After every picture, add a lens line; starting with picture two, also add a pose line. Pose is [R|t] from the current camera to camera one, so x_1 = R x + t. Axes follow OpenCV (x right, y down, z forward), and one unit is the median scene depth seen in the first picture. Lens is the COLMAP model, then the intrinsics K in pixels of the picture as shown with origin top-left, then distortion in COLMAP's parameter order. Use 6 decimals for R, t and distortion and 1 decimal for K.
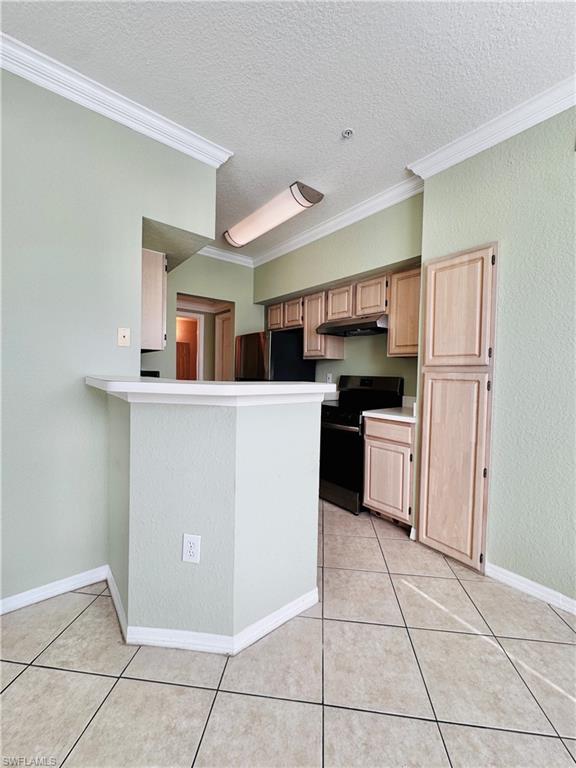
lens RADIAL K [[308.9, 0, 290.2], [0, 308.9, 381.9], [0, 0, 1]] dist [-0.002451, 0.000739]
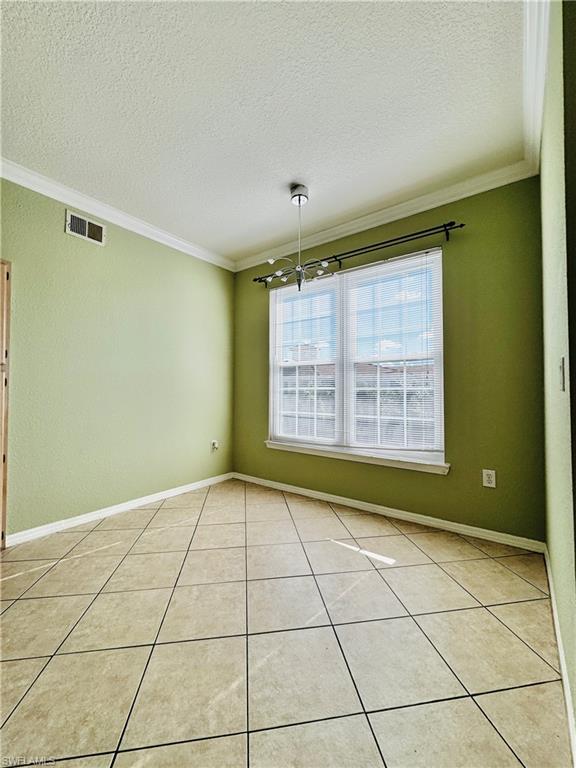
lens RADIAL K [[308.9, 0, 291.6], [0, 308.9, 385.1], [0, 0, 1]] dist [-0.002451, 0.000739]
pose [[-0.261032, 0.003848, 0.965322, -0.625193], [0.025062, 0.999682, 0.002792, 0.038936], [-0.965005, 0.024922, -0.261046, 0.218653]]
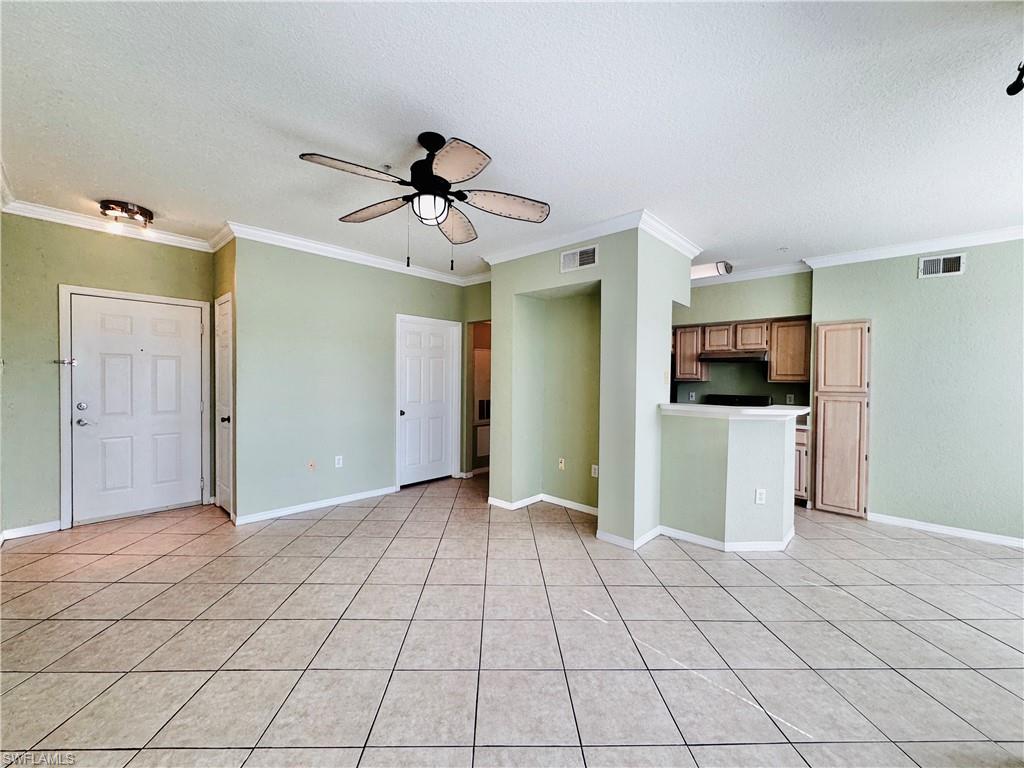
lens RADIAL K [[411.8, 0, 509.6], [0, 411.8, 383.3], [0, 0, 1]] dist [-0.002451, 0.000739]
pose [[0.989719, -0.011394, 0.142570, -1.301636], [0.013743, 0.999785, -0.015504, -0.078888], [-0.142363, 0.017304, 0.989663, -0.758190]]
